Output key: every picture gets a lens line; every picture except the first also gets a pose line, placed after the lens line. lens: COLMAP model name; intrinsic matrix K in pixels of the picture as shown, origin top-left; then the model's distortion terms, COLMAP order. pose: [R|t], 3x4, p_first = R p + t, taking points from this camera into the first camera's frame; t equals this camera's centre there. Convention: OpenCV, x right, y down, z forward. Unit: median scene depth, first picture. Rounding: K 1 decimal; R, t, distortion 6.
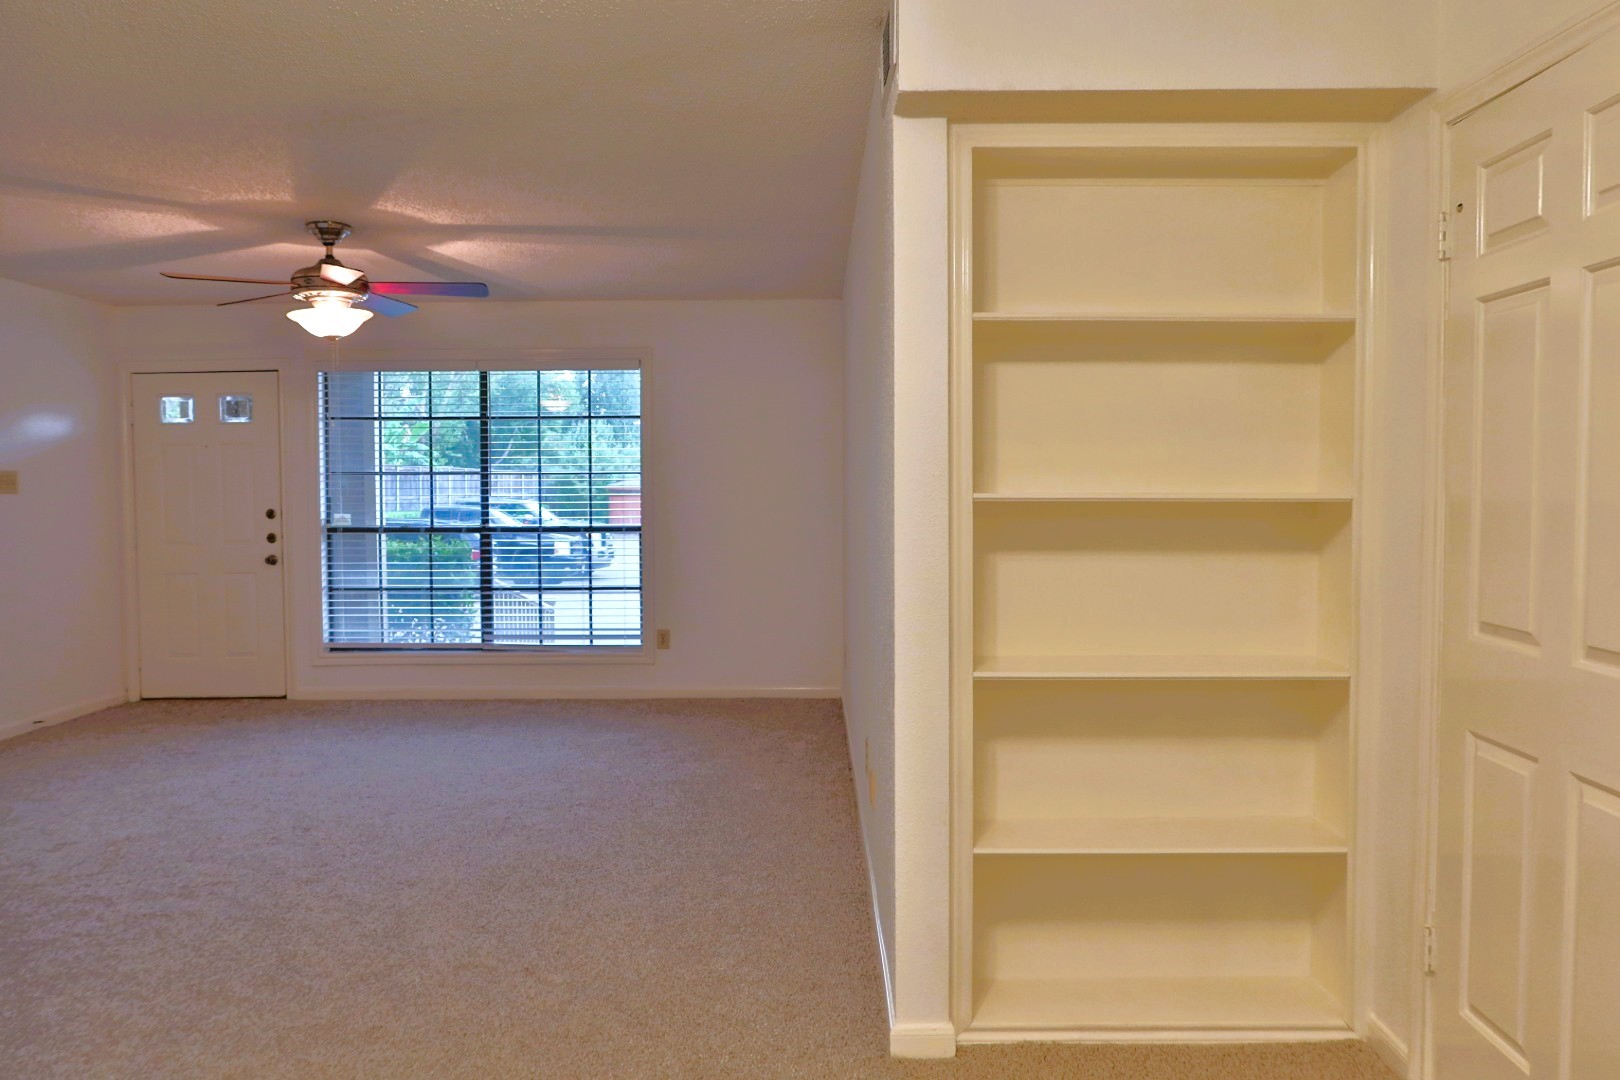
lens RADIAL K [[1191.1, 0, 812.0], [0, 1191.1, 526.8], [0, 0, 1]] dist [-0.022240, 0.006907]
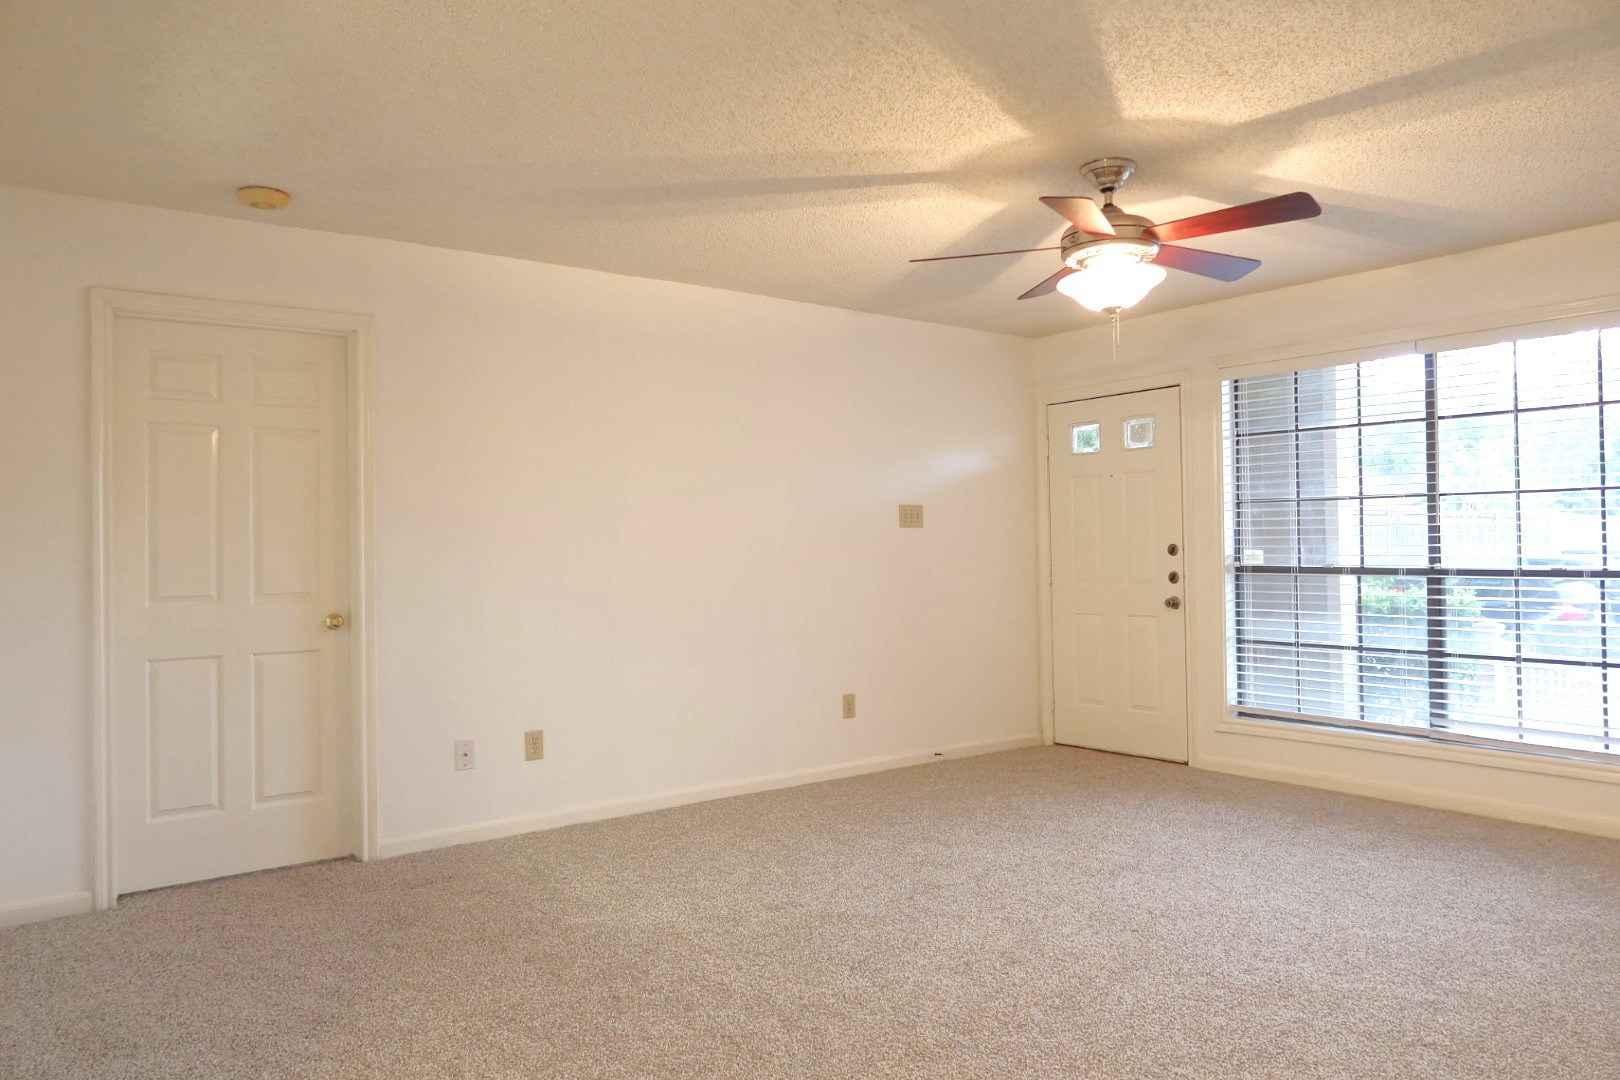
lens RADIAL K [[1122.6, 0, 808.8], [0, 1122.6, 528.0], [0, 0, 1]] dist [-0.022358, 0.008027]
pose [[0.609286, -0.014894, -0.792811, 0.032277], [-0.020466, 0.999195, -0.034499, 0.007043], [0.792686, 0.037245, 0.608491, 0.283482]]
